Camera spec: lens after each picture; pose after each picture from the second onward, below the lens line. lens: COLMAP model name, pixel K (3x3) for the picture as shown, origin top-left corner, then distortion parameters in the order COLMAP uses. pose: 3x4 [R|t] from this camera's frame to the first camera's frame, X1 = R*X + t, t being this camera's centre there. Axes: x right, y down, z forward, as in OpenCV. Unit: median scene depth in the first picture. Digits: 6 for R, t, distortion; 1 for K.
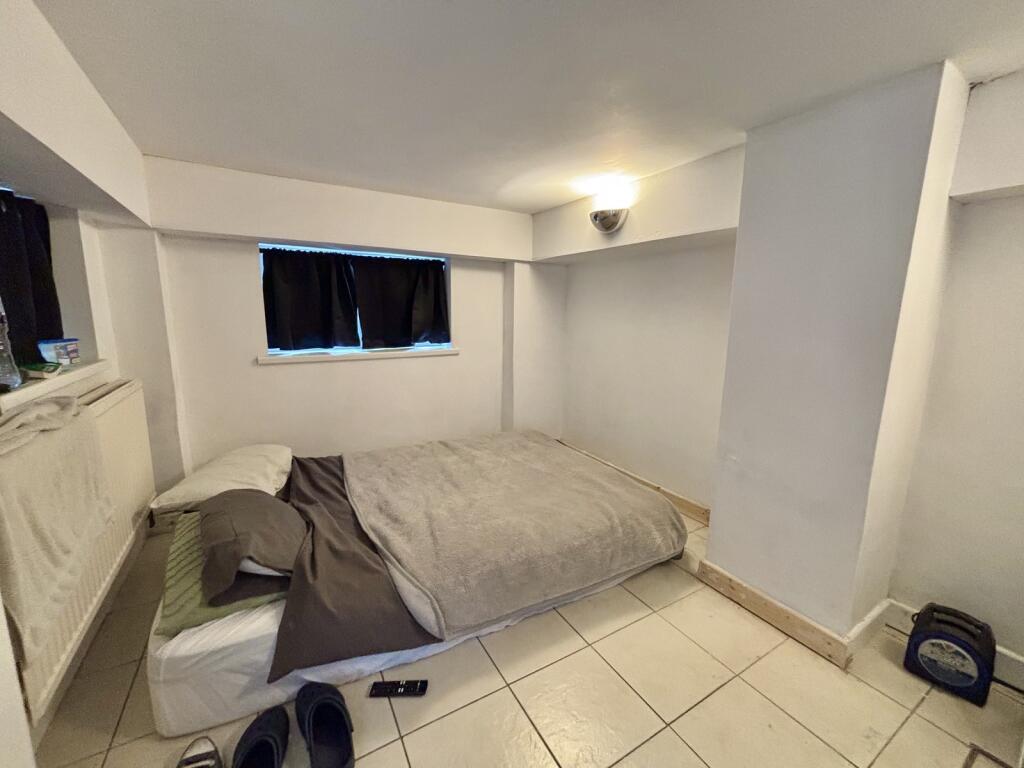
lens RADIAL K [[407.4, 0, 495.0], [0, 407.4, 392.3], [0, 0, 1]] dist [0.000190, -0.010803]
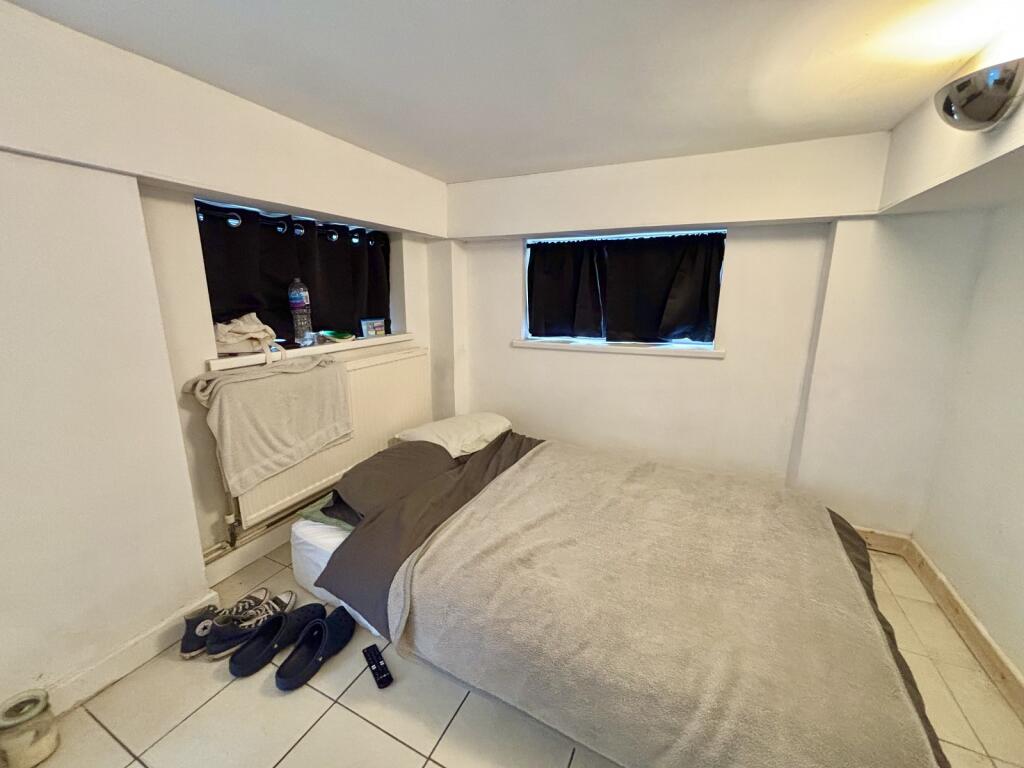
lens RADIAL K [[412.6, 0, 509.7], [0, 412.6, 383.2], [0, 0, 1]] dist [-0.001244, 0.000724]
pose [[0.572602, 0.164388, -0.803183, 0.341575], [-0.154606, 0.983765, 0.091127, -0.067114], [0.805124, 0.071998, 0.588721, 0.293108]]
